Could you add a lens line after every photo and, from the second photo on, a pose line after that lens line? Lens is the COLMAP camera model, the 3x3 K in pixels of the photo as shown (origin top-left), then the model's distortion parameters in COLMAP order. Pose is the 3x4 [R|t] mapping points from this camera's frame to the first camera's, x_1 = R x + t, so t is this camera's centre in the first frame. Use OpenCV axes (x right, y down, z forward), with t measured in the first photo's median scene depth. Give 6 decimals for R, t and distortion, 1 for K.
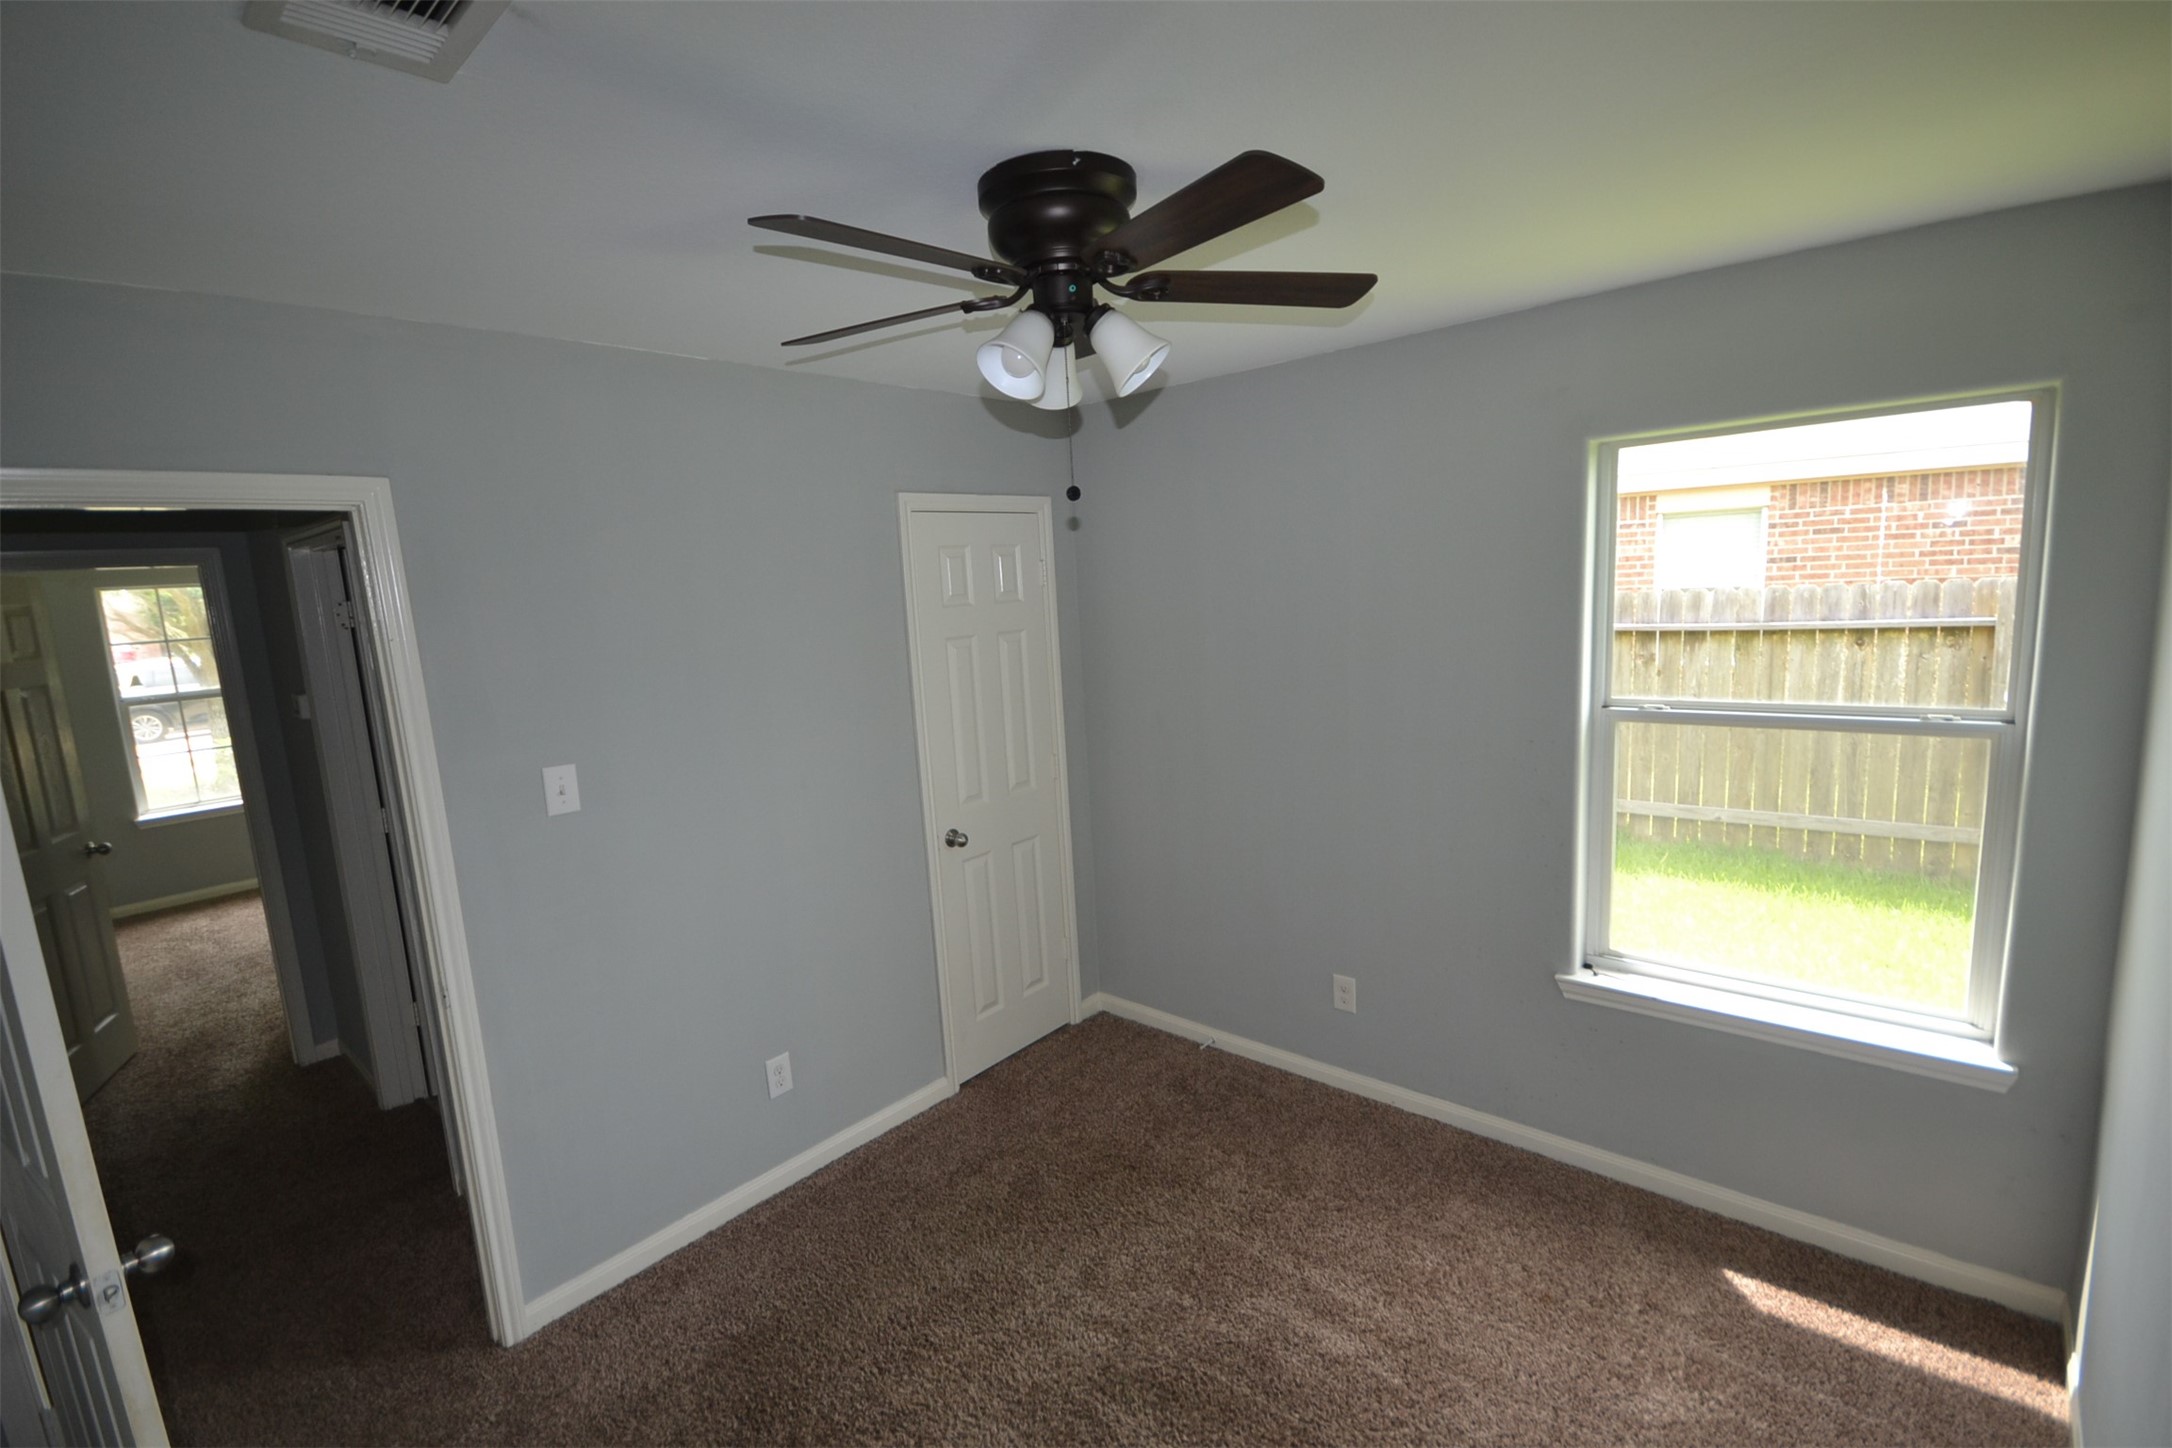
lens RADIAL K [[959.0, 0, 1073.6], [0, 959.0, 731.3], [0, 0, 1]] dist [0.011342, -0.015360]
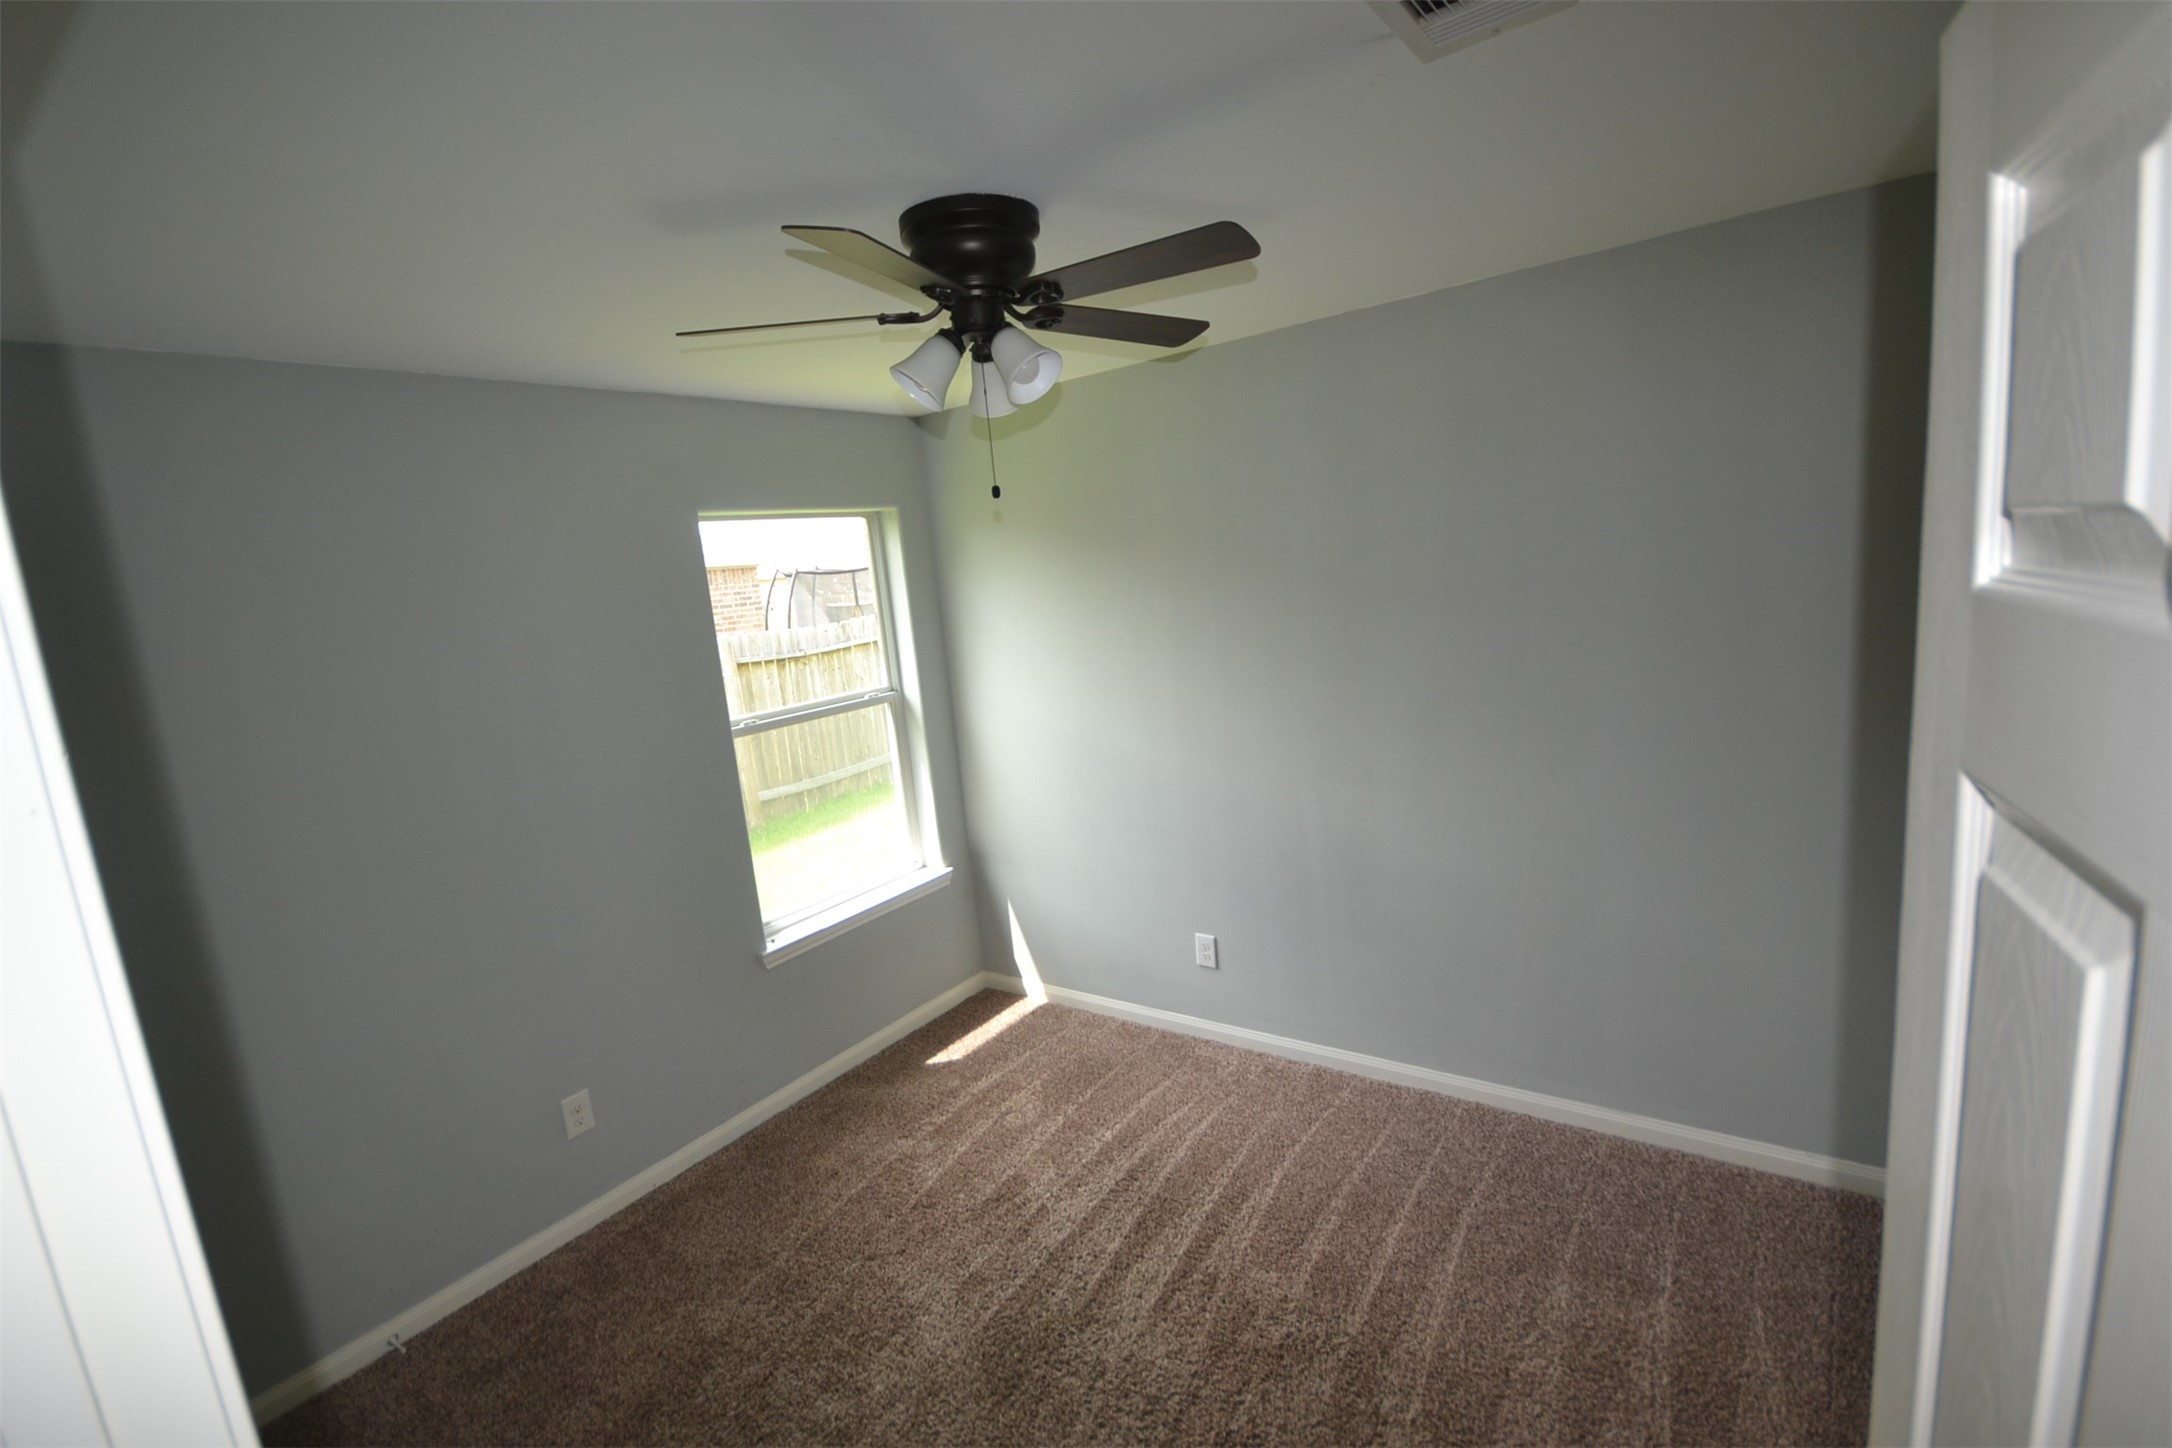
lens RADIAL K [[960.9, 0, 1075.3], [0, 960.9, 730.9], [0, 0, 1]] dist [0.007882, -0.011224]
pose [[-0.091522, -0.100902, 0.990678, -0.740014], [0.258139, 0.958441, 0.121467, -0.059580], [-0.961763, 0.266850, -0.061672, 0.676861]]
